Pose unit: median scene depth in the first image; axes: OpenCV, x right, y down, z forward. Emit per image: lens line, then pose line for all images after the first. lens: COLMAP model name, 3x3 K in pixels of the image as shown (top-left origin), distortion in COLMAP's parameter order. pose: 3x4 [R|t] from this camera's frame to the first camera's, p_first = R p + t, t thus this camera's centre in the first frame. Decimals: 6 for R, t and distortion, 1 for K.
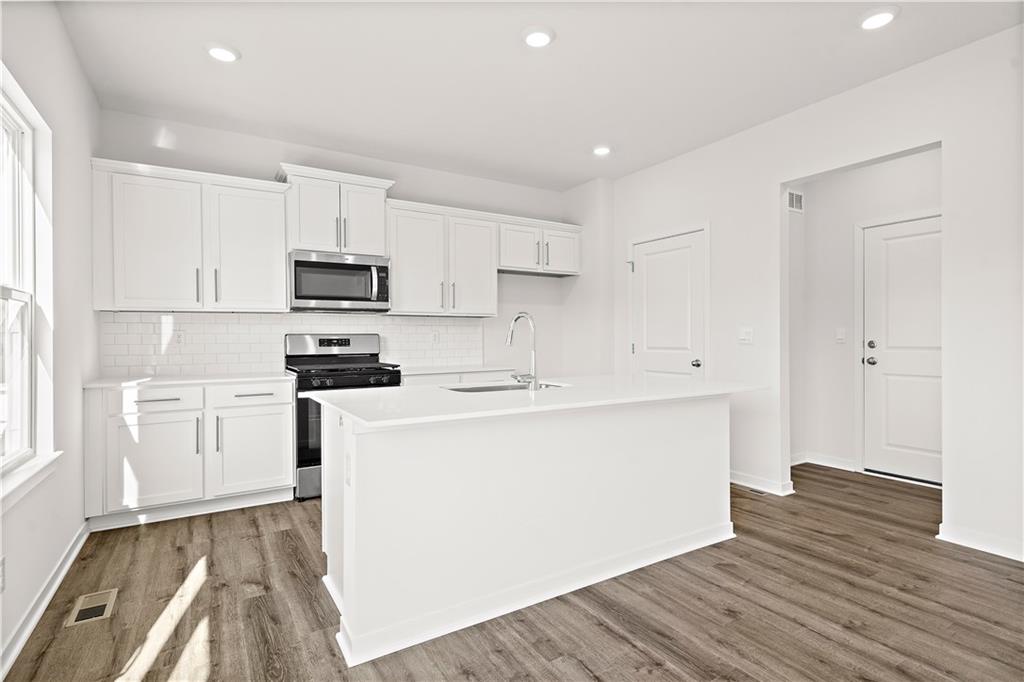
lens RADIAL K [[505.2, 0, 511.0], [0, 505.2, 337.6], [0, 0, 1]] dist [0.000602, 0.000958]
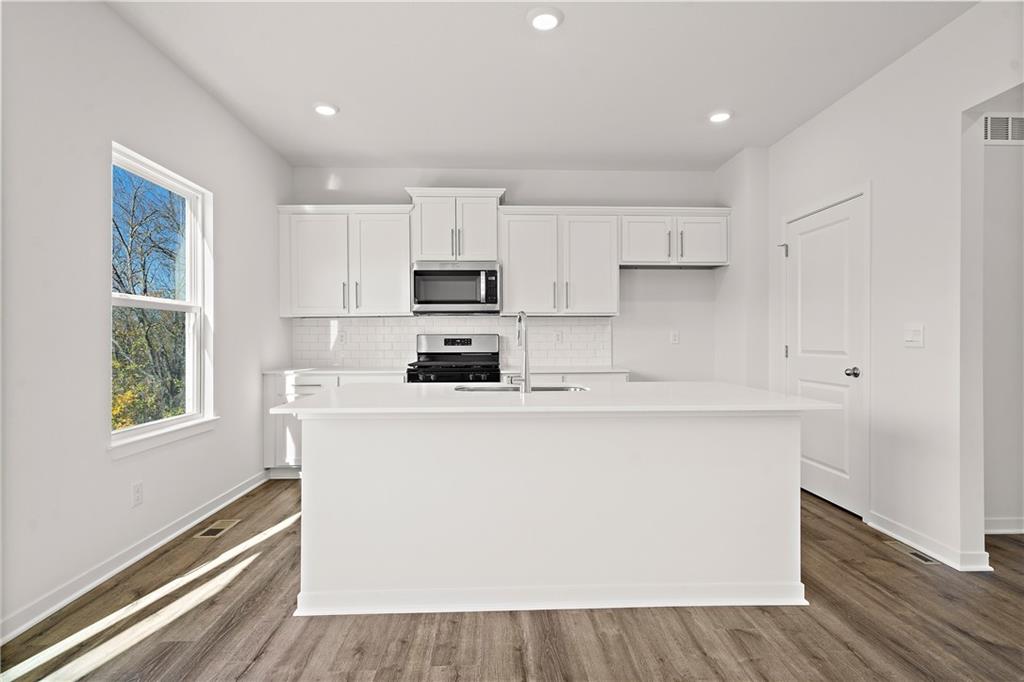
lens RADIAL K [[505.2, 0, 511.0], [0, 505.2, 337.6], [0, 0, 1]] dist [0.000602, 0.000958]
pose [[0.871290, 0.001771, -0.490766, 0.331054], [-0.002048, 0.999998, -0.000027, 0.000030], [0.490765, 0.001028, 0.871292, 0.103069]]
